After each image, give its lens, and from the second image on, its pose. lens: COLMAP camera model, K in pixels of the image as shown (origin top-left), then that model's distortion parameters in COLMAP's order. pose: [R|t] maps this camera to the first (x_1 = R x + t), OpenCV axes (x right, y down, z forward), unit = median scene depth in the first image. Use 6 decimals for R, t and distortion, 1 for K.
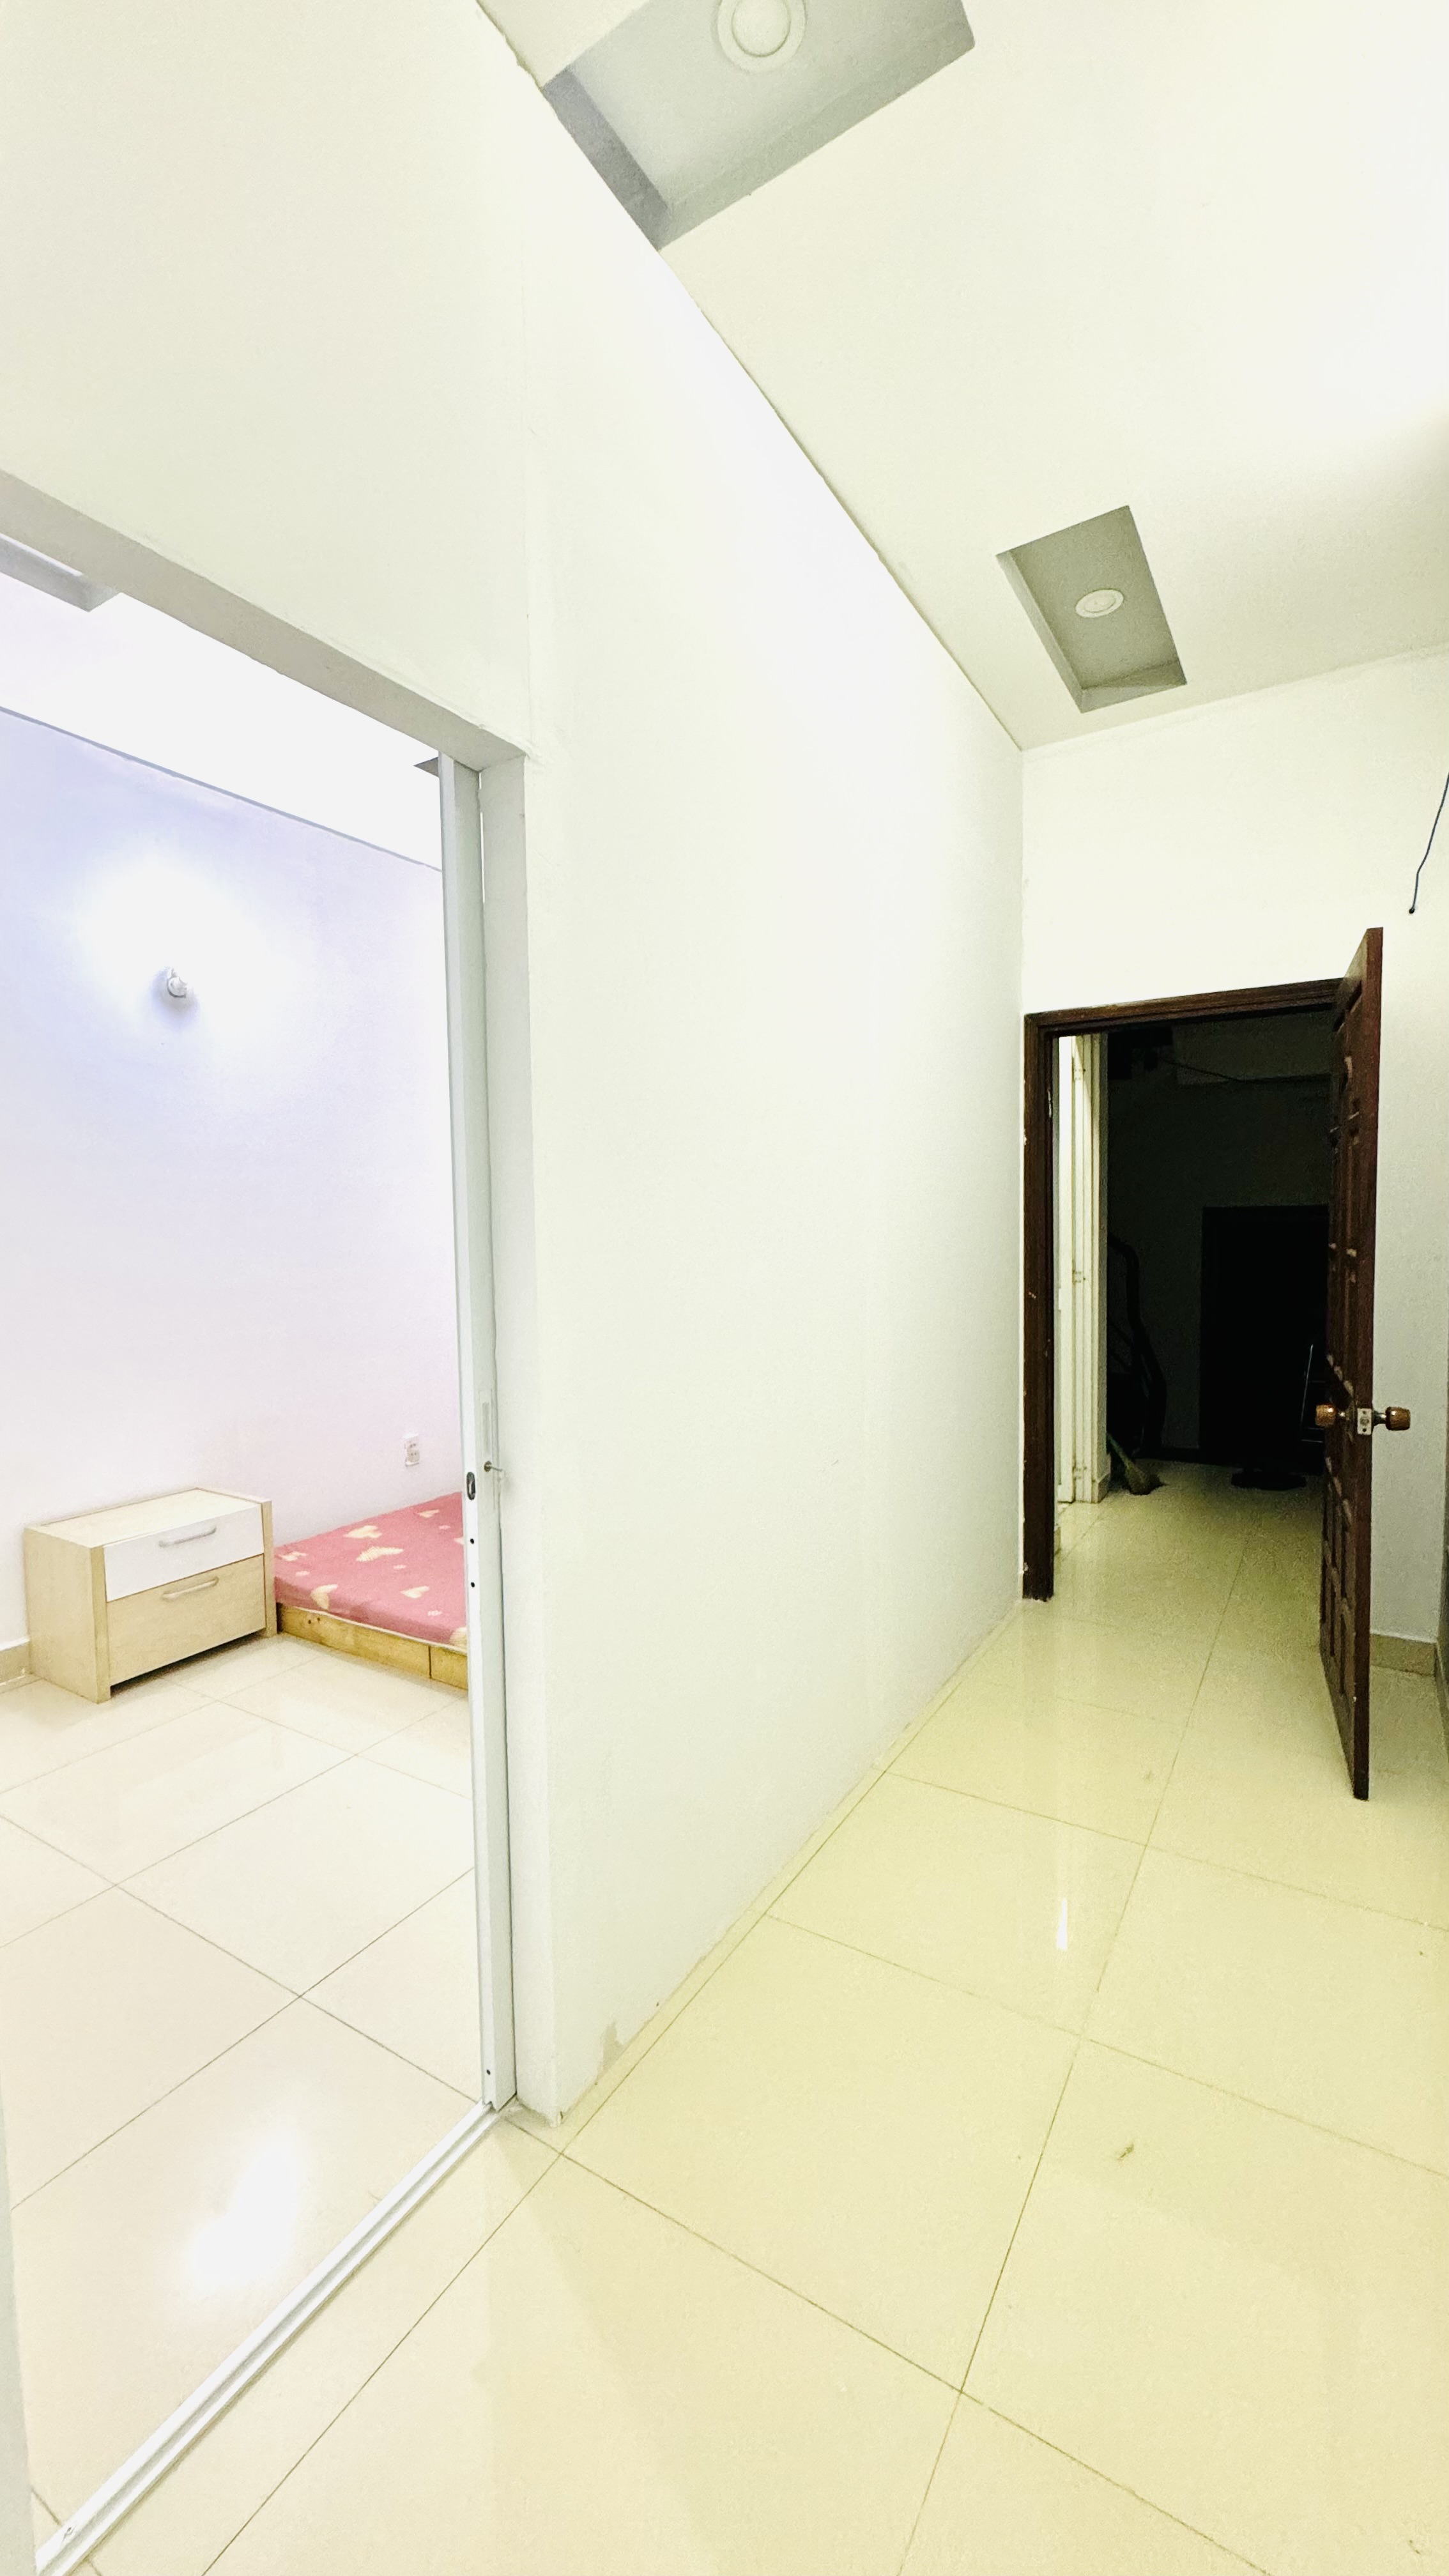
lens RADIAL K [[1024.2, 0, 727.2], [0, 1024.2, 1276.7], [0, 0, 1]] dist [0.000881, 0.000042]
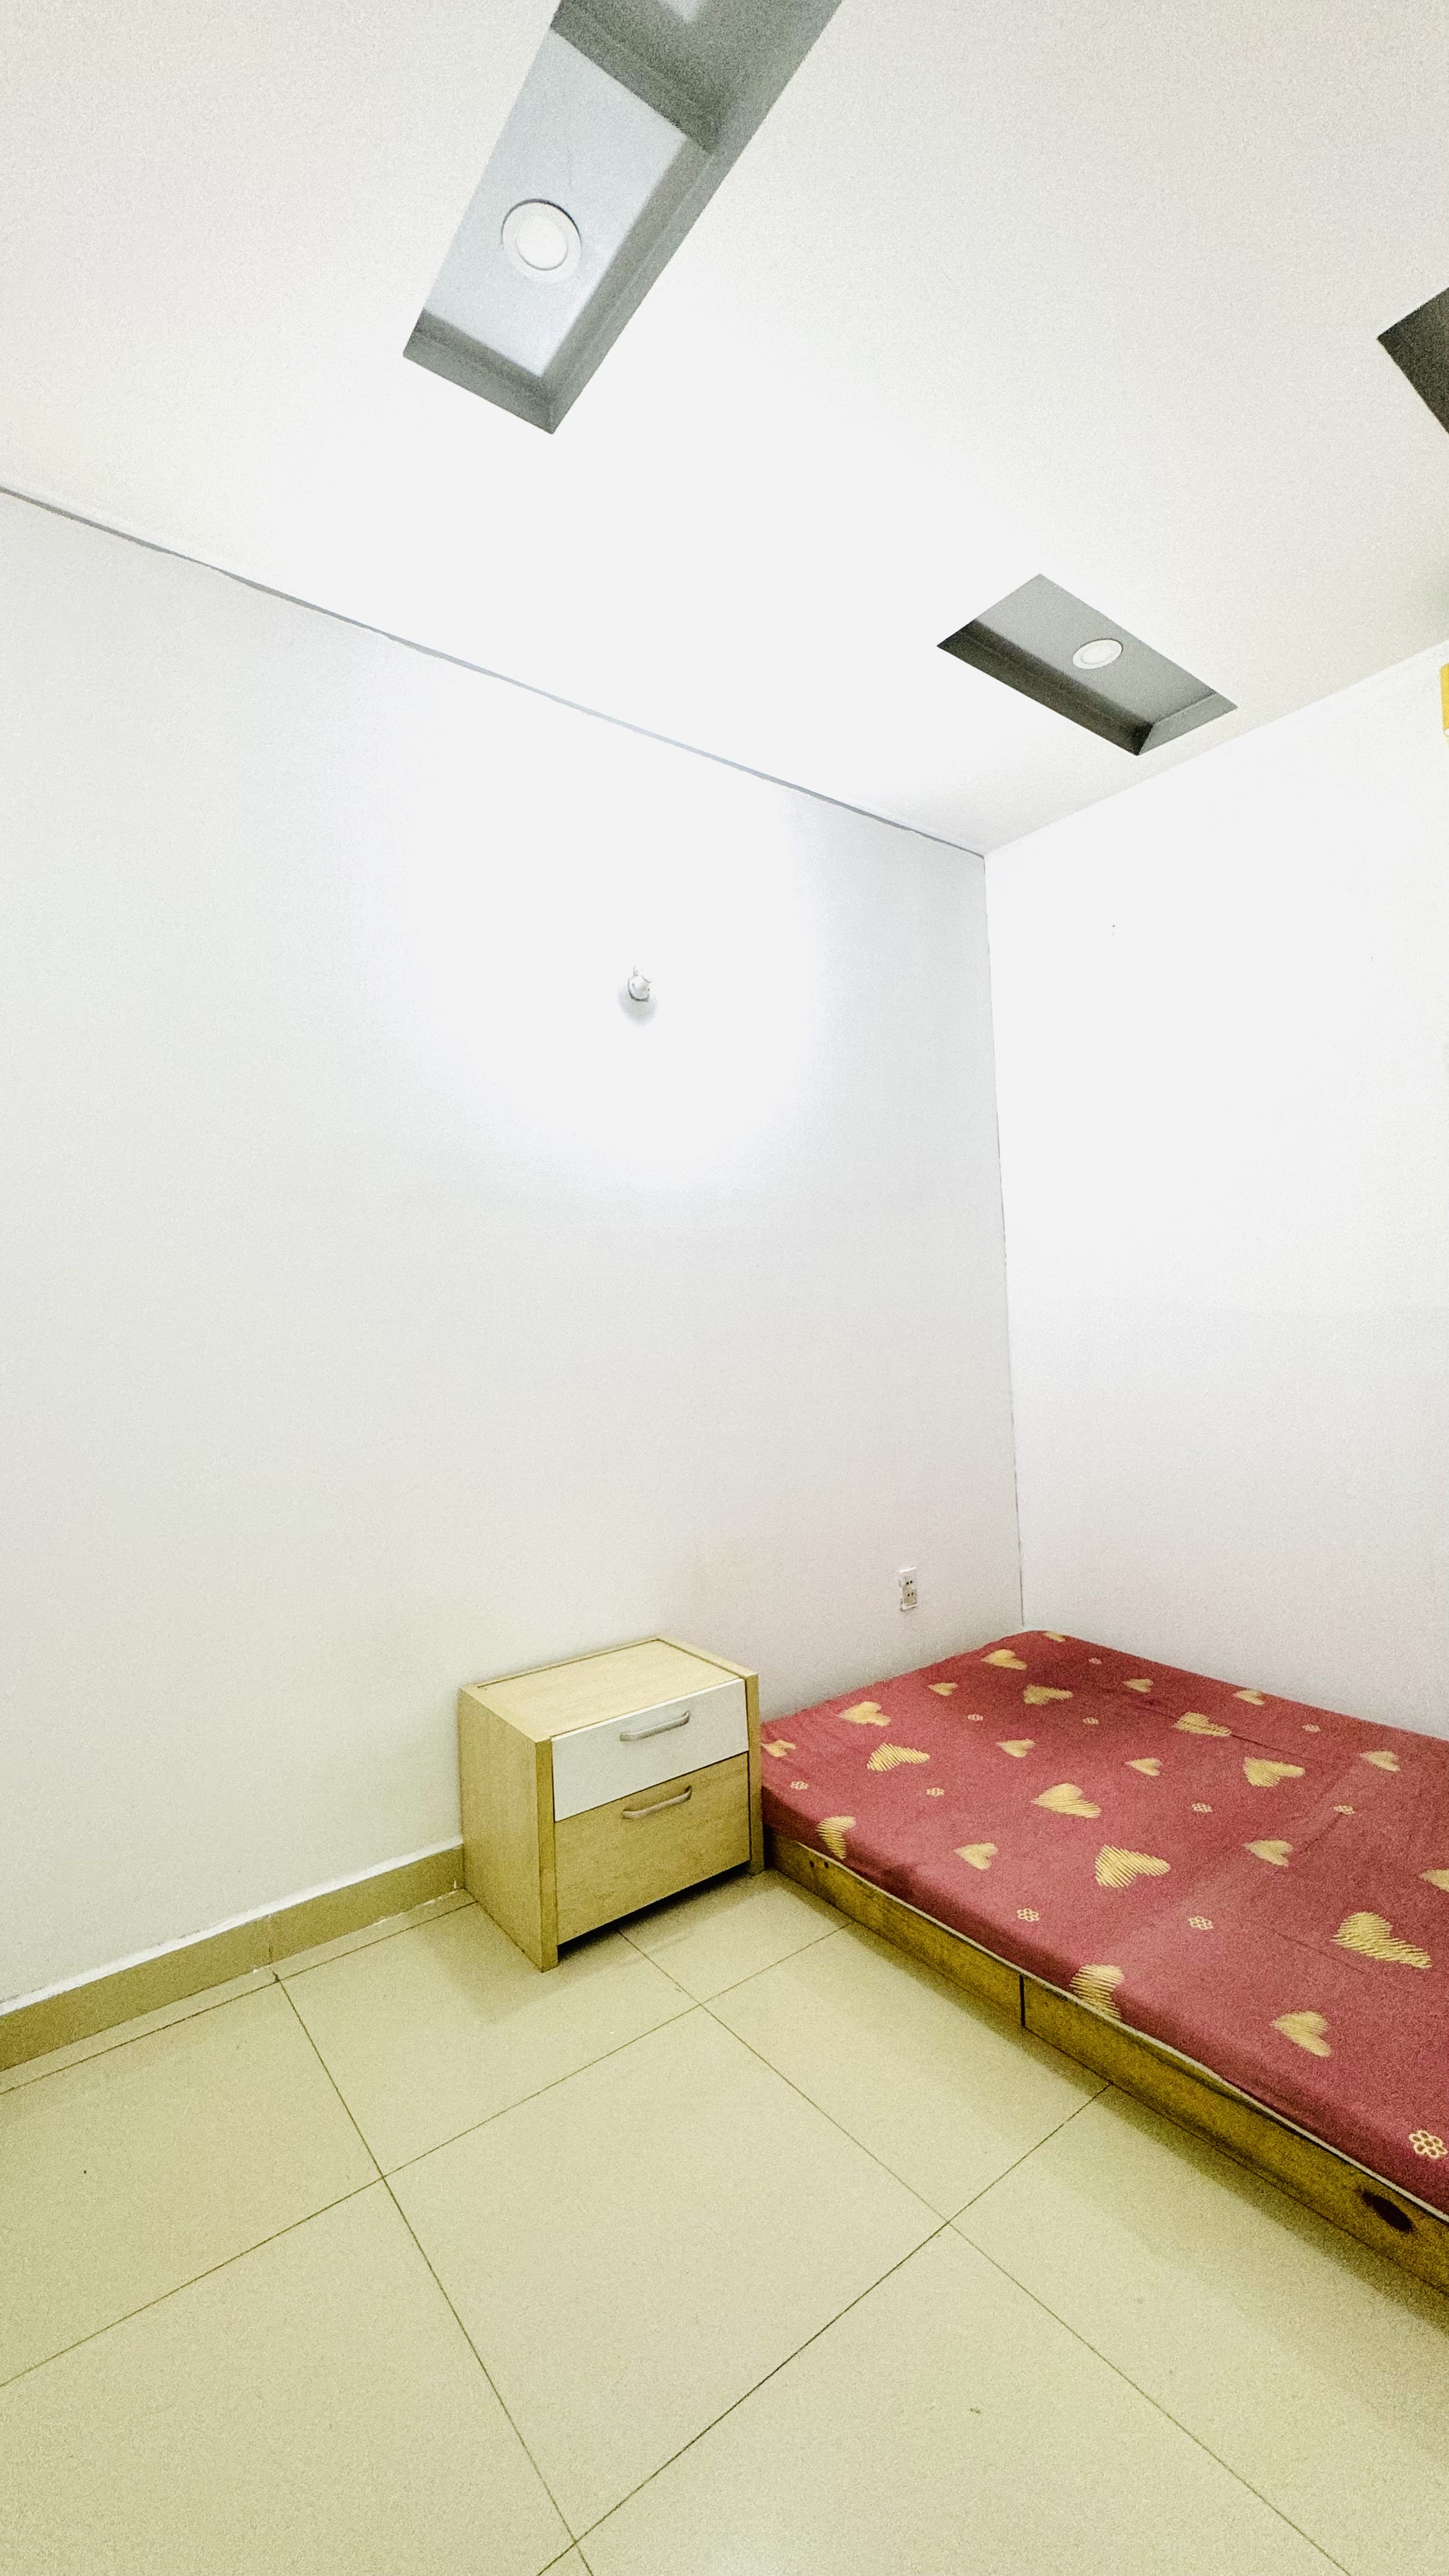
lens RADIAL K [[1024.2, 0, 727.2], [0, 1024.2, 1276.7], [0, 0, 1]] dist [0.000881, 0.000042]
pose [[0.931910, -0.030049, -0.361442, -0.208579], [0.001002, 0.996772, -0.080283, 0.003287], [0.362687, 0.074454, 0.928932, 0.328766]]
